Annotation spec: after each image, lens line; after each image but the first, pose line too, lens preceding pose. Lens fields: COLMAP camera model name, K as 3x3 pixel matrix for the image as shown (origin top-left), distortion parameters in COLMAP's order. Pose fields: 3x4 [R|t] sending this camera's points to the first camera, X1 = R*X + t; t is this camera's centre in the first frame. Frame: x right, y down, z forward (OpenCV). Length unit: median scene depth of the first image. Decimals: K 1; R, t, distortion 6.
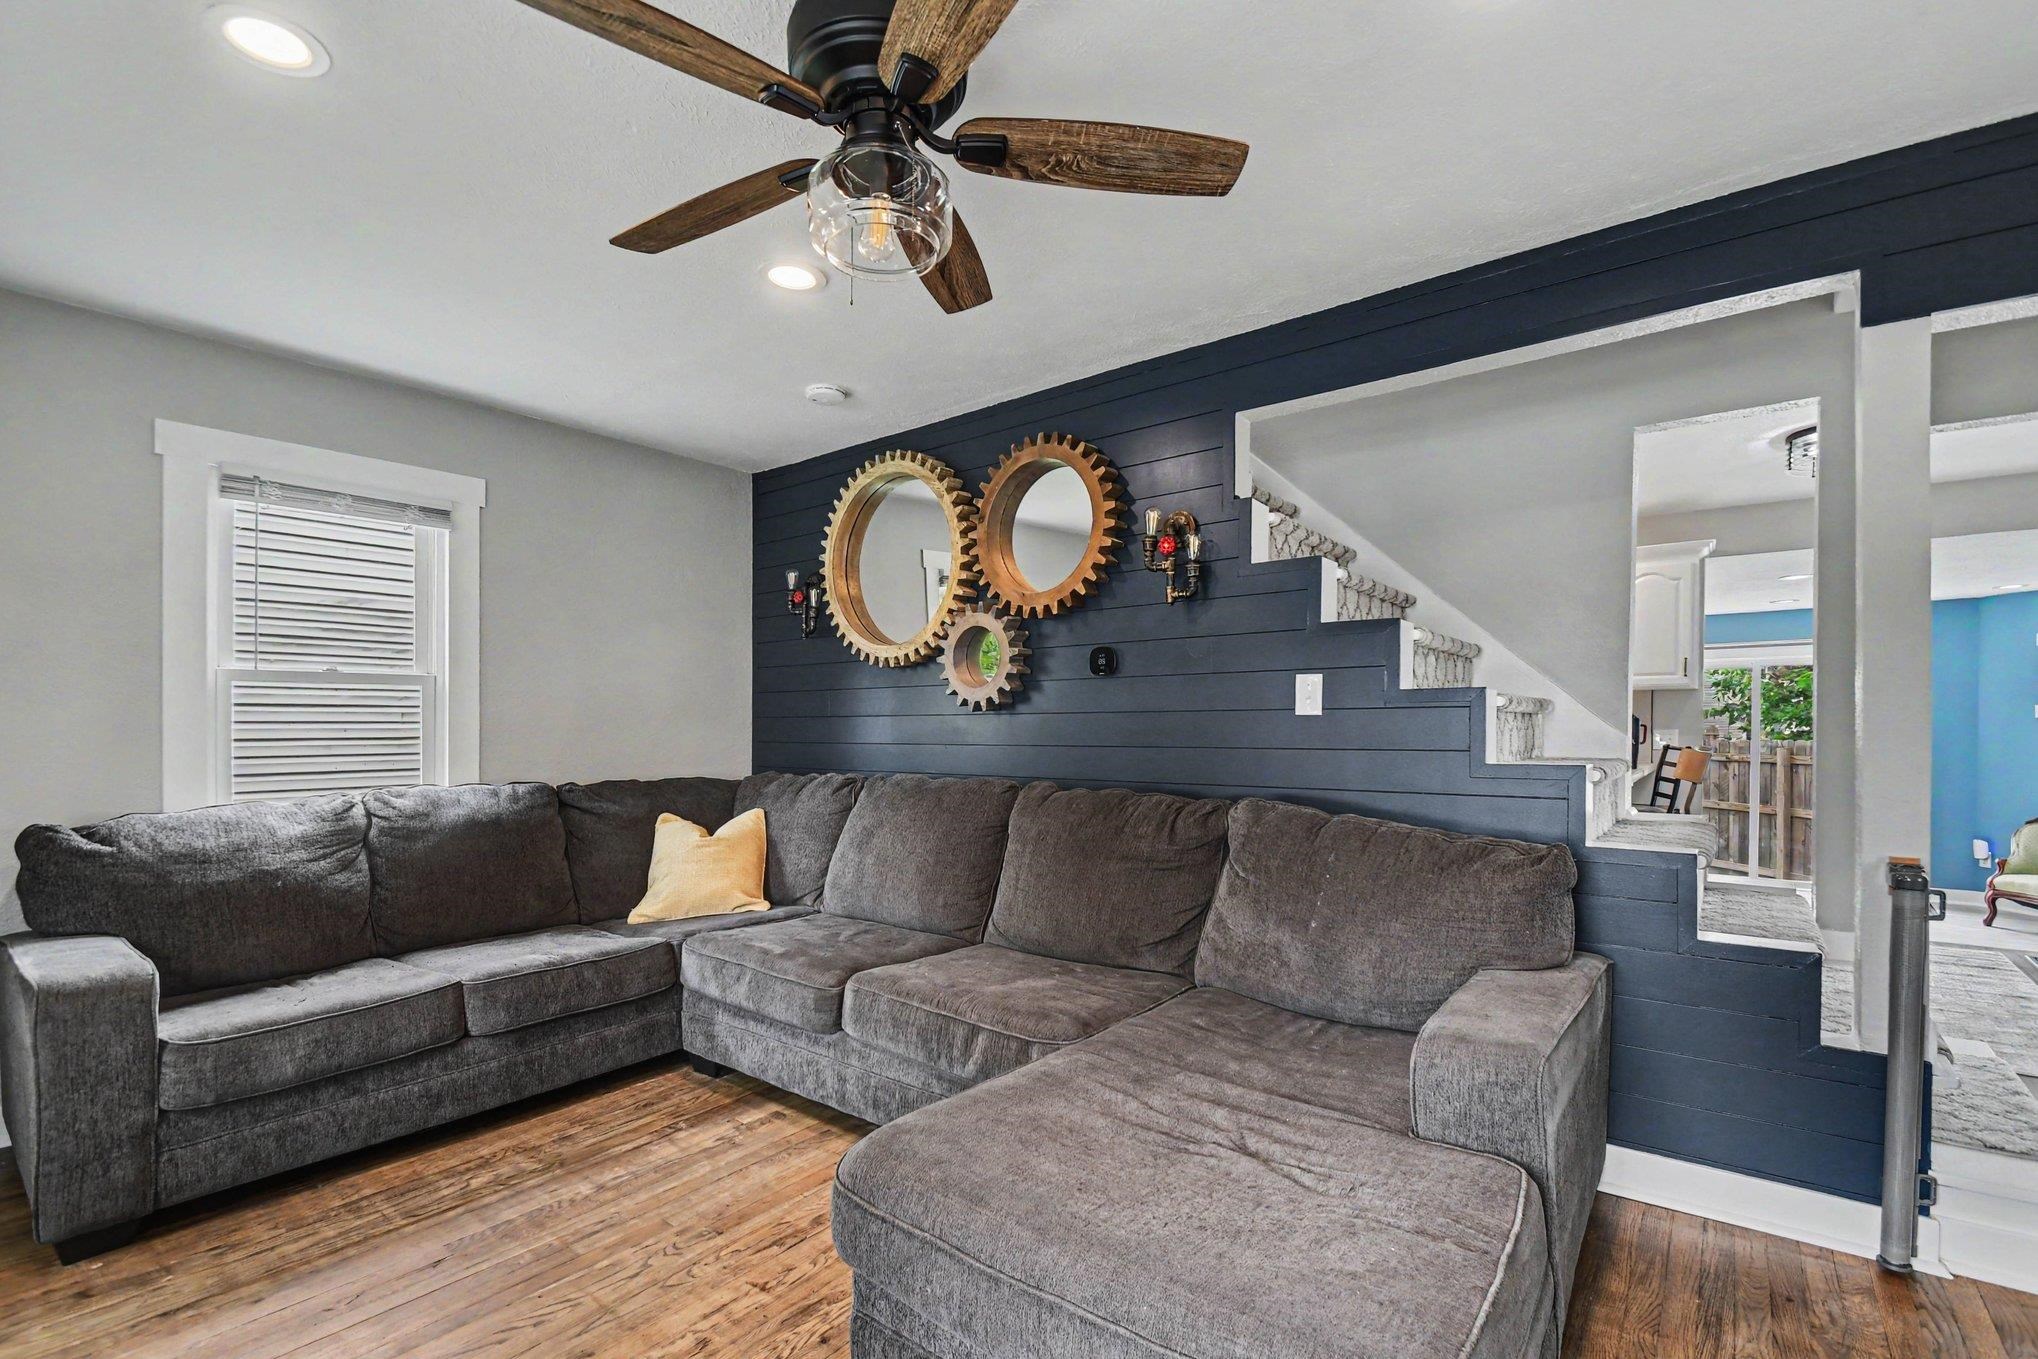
lens RADIAL K [[912.4, 0, 1052.2], [0, 912.4, 716.1], [0, 0, 1]] dist [-0.000568, -0.004548]
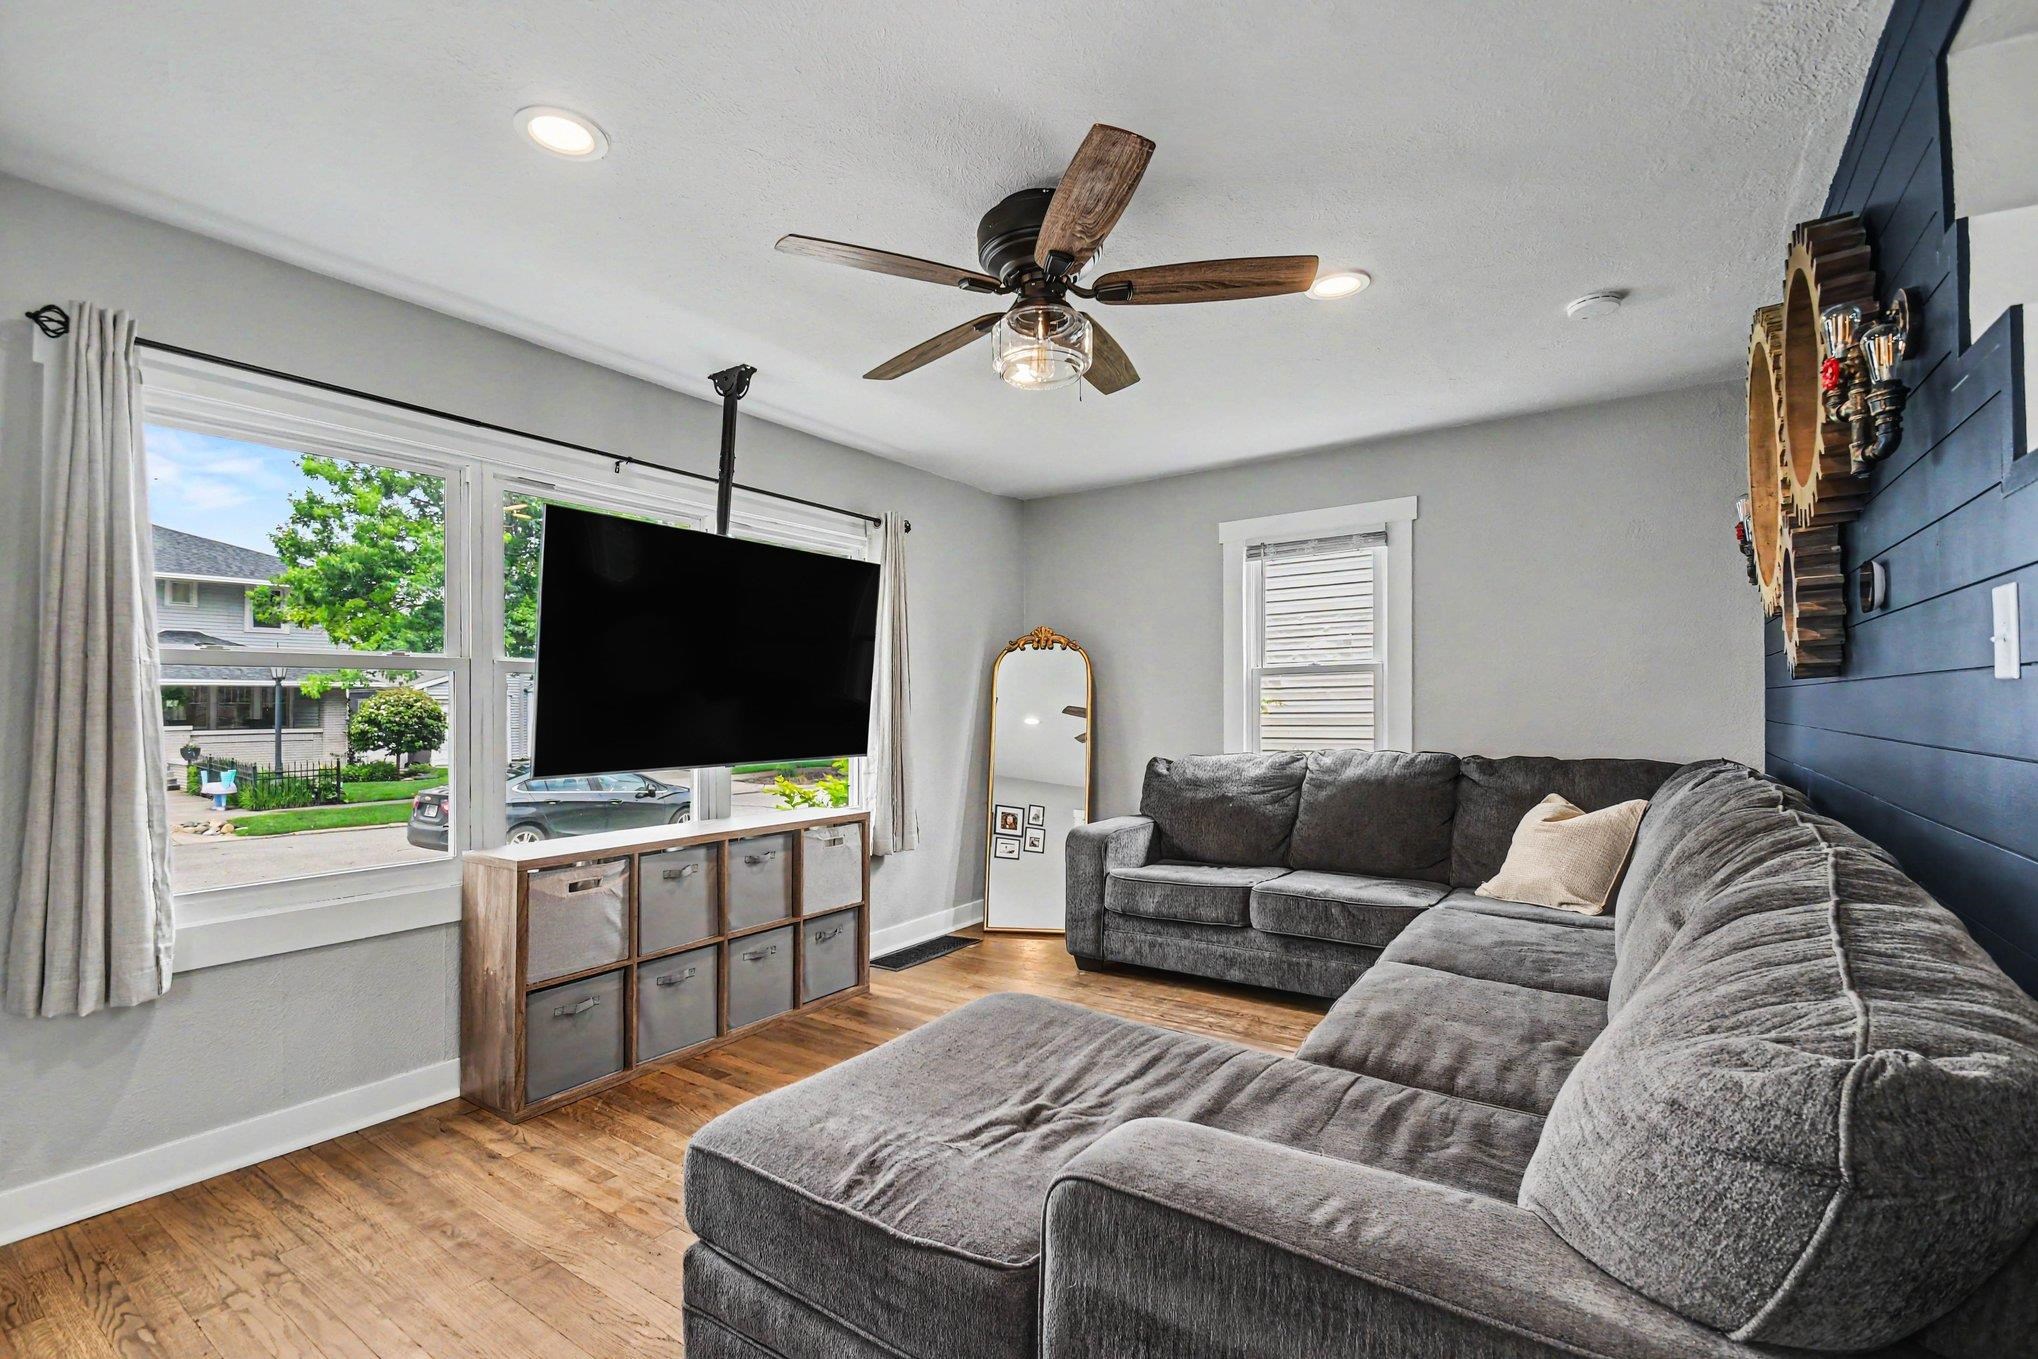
lens RADIAL K [[912.4, 0, 1020.0], [0, 912.4, 685.5], [0, 0, 1]] dist [-0.000568, -0.004548]
pose [[0.050975, -0.018580, -0.998527, 0.714455], [0.021001, 0.999626, -0.017528, -0.003370], [0.998479, -0.020077, 0.051347, 0.552808]]
